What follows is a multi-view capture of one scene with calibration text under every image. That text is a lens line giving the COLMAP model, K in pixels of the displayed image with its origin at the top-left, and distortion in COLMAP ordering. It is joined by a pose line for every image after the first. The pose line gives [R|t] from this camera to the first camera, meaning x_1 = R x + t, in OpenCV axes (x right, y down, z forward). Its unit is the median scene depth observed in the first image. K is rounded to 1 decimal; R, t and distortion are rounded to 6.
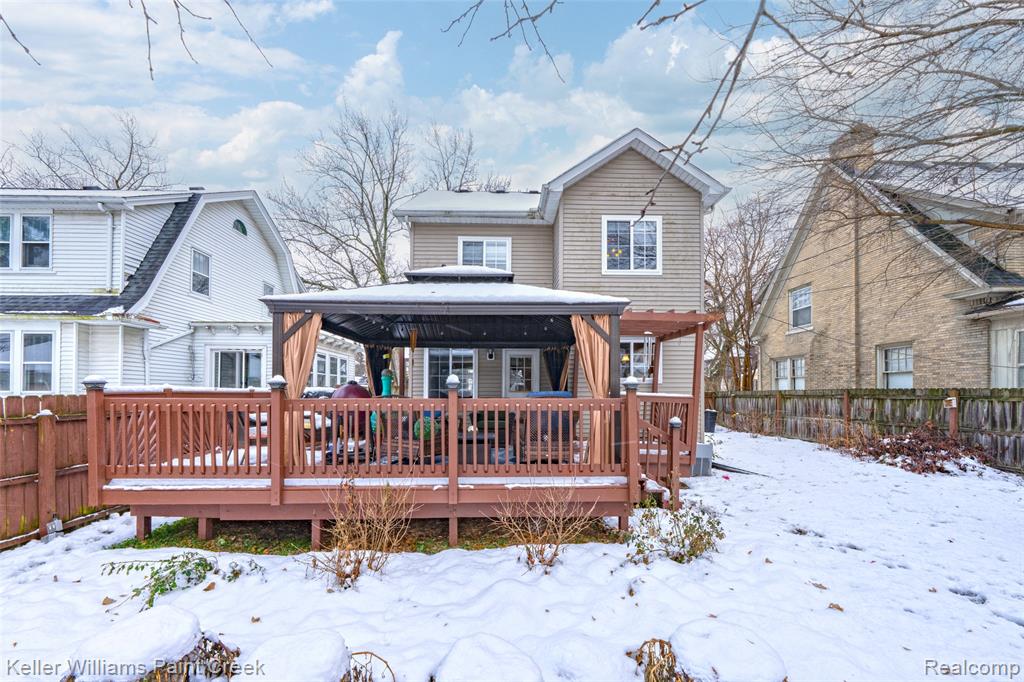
lens RADIAL K [[378.2, 0, 512.1], [0, 378.2, 393.1], [0, 0, 1]] dist [-0.003503, 0.000040]
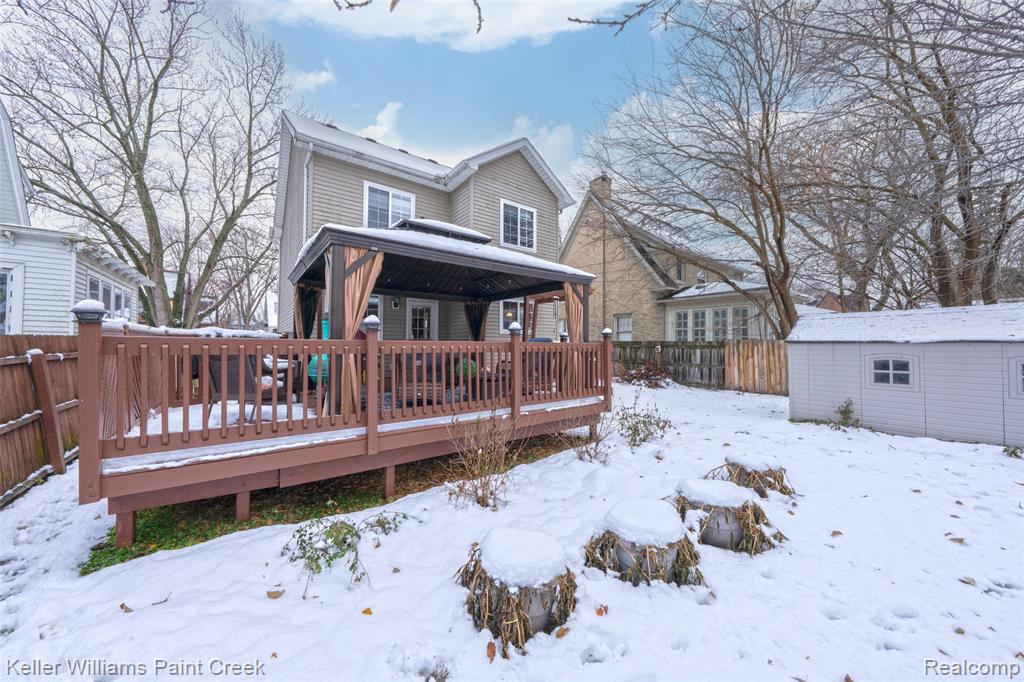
lens RADIAL K [[352.3, 0, 510.3], [0, 352.3, 343.7], [0, 0, 1]] dist [-0.008301, -0.000229]
pose [[0.812752, 0.007093, 0.582567, -0.400128], [-0.005784, 0.999975, -0.004106, 0.011719], [-0.582582, -0.000032, 0.812772, 0.044208]]
